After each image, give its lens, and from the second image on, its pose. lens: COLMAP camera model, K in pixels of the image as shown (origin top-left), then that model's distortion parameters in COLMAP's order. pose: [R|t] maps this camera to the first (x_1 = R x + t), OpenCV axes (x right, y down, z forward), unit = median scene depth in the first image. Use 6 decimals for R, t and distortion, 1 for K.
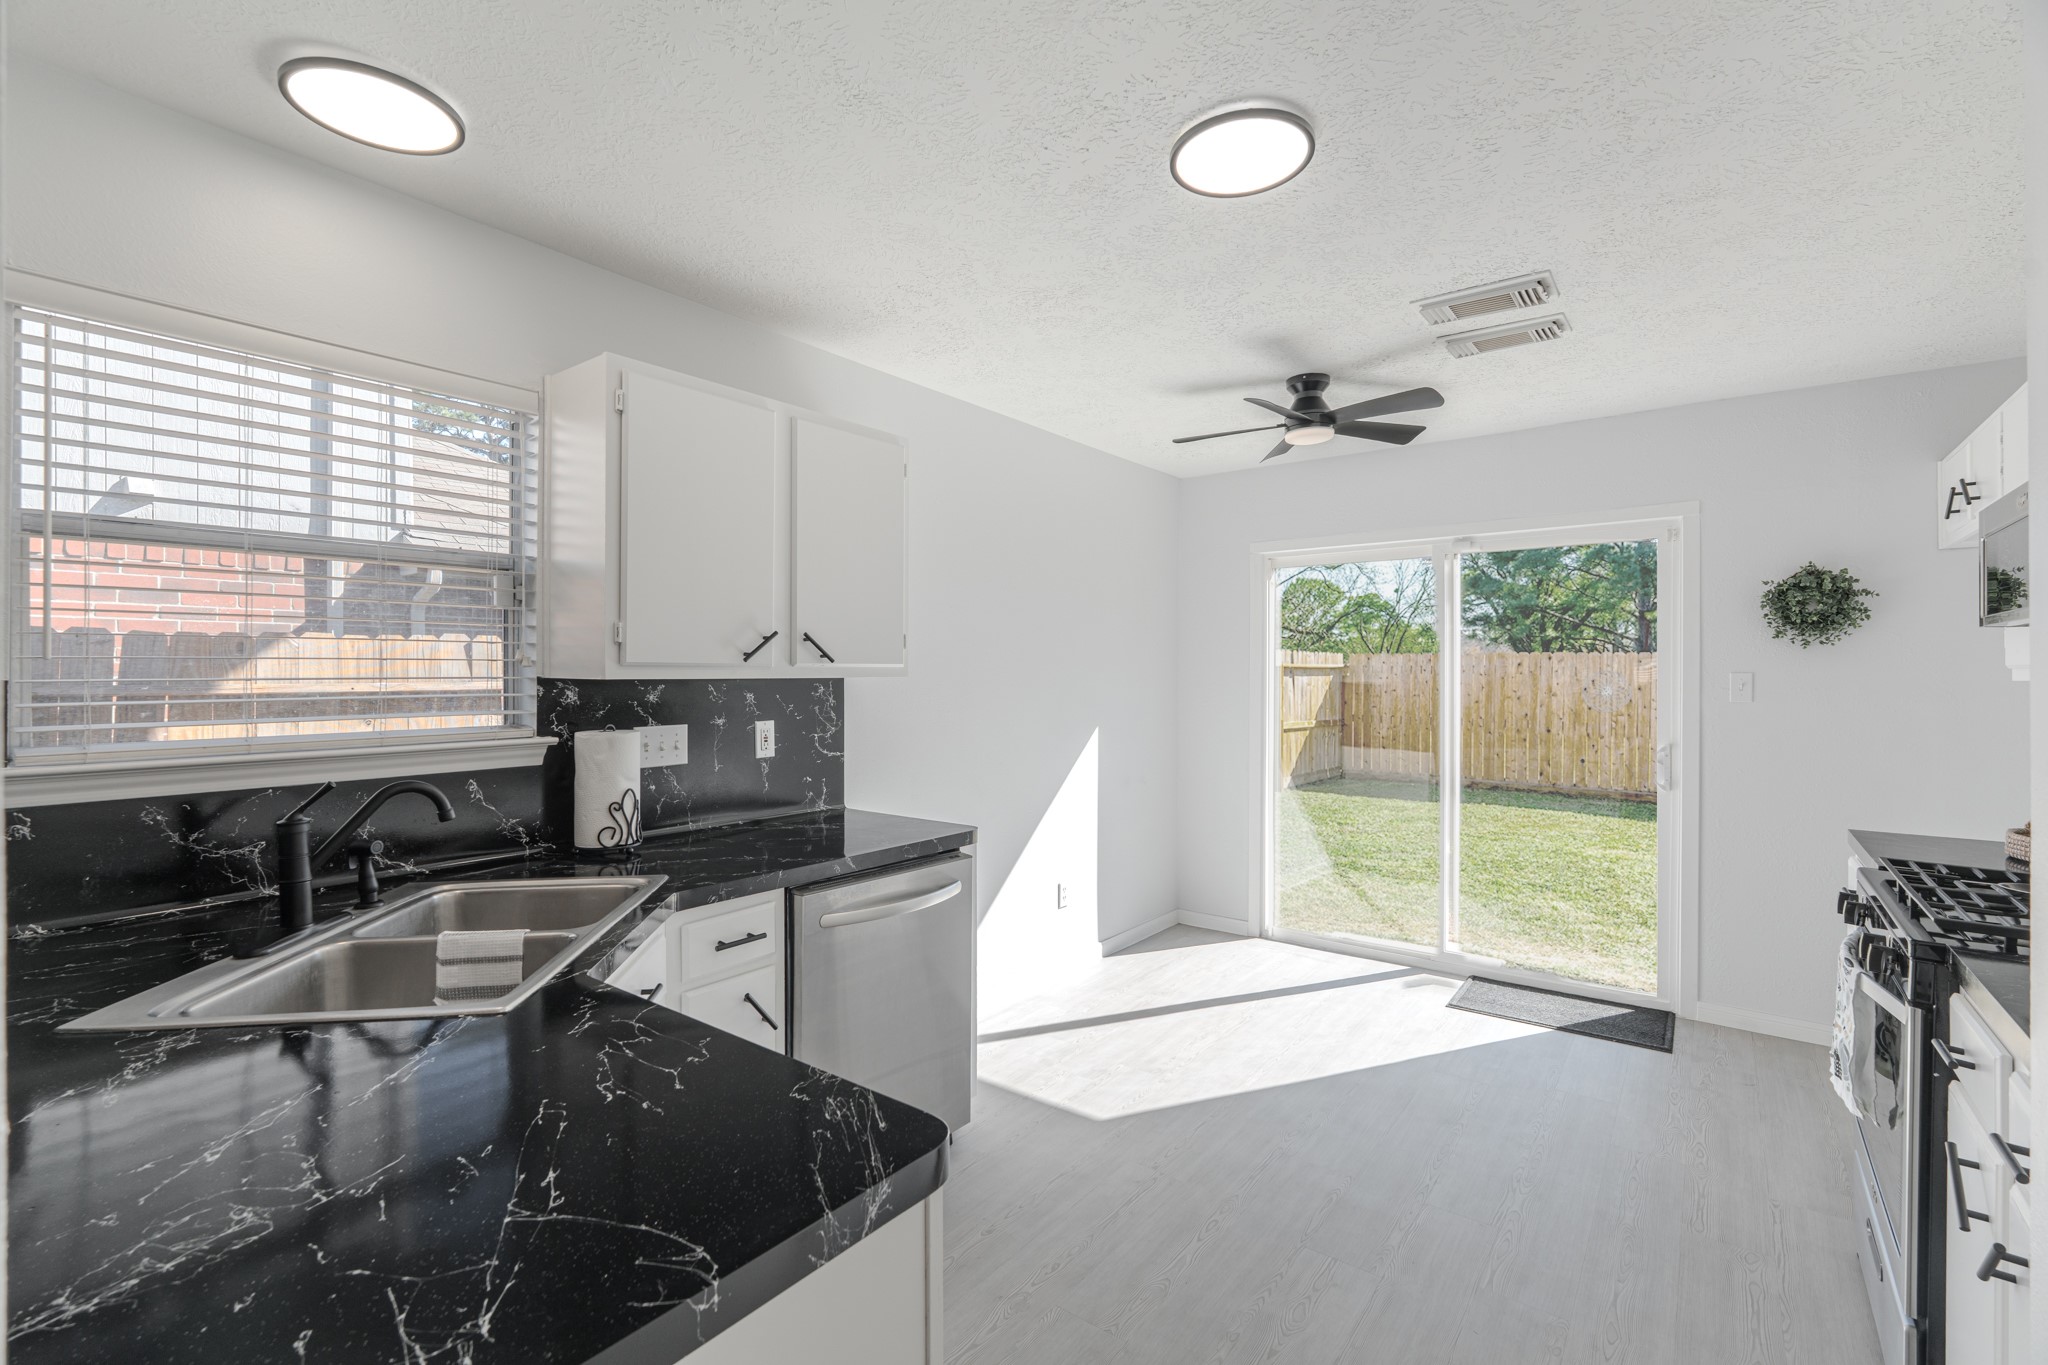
lens RADIAL K [[904.6, 0, 1073.1], [0, 904.6, 684.3], [0, 0, 1]] dist [-0.004391, -0.000366]
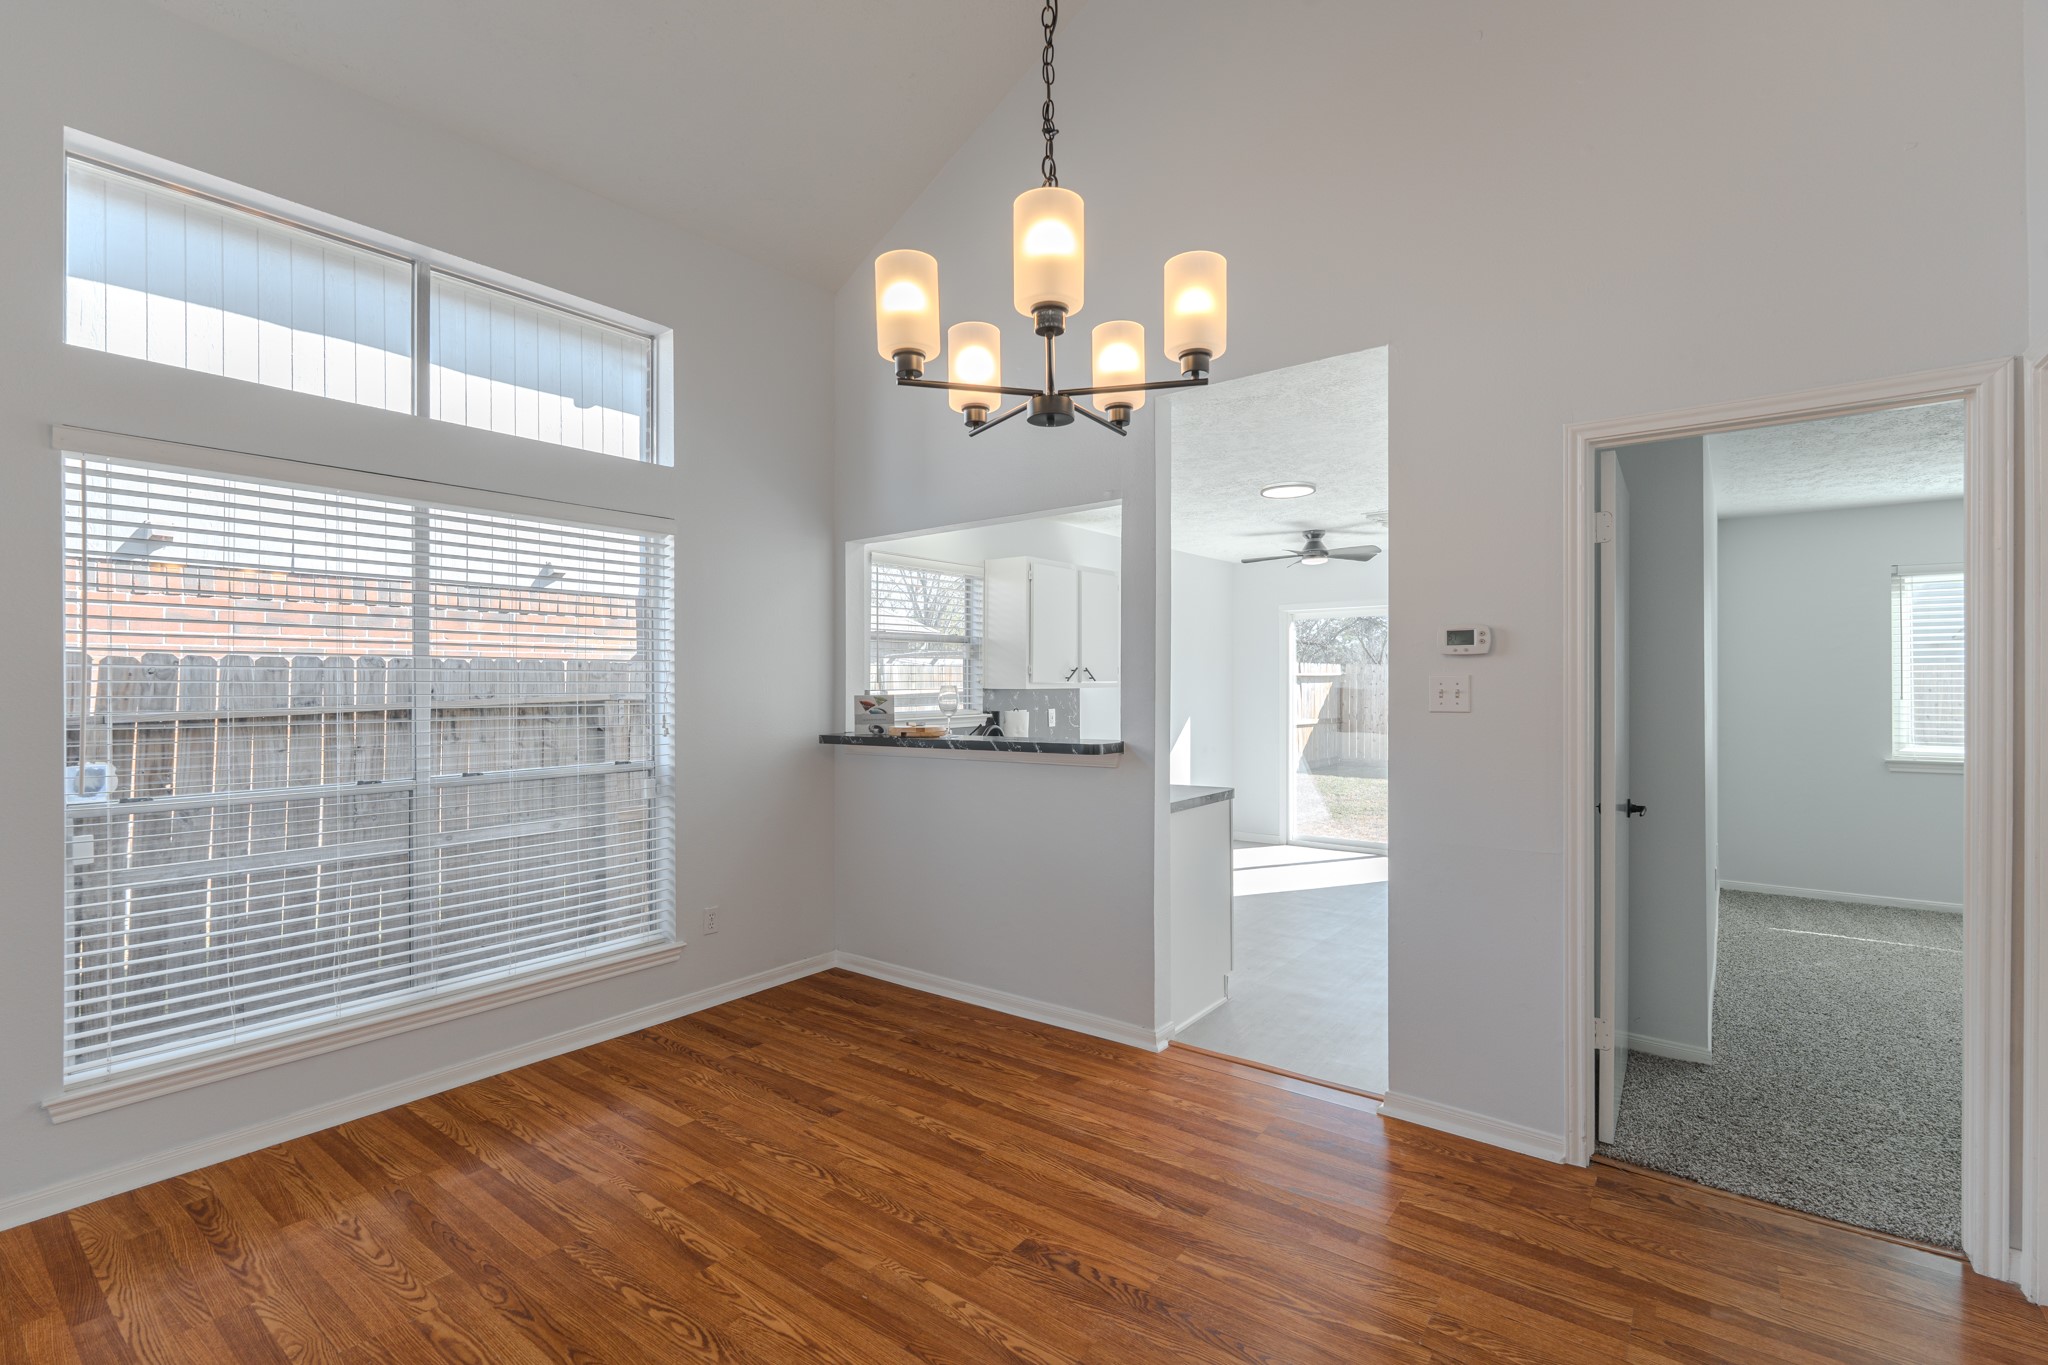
lens RADIAL K [[904.6, 0, 1073.3], [0, 904.6, 692.4], [0, 0, 1]] dist [-0.004391, -0.000366]
pose [[0.999985, -0.004514, -0.003117, -0.258454], [0.004520, 0.999988, 0.001832, -0.000918], [0.003109, -0.001846, 0.999993, -0.970743]]
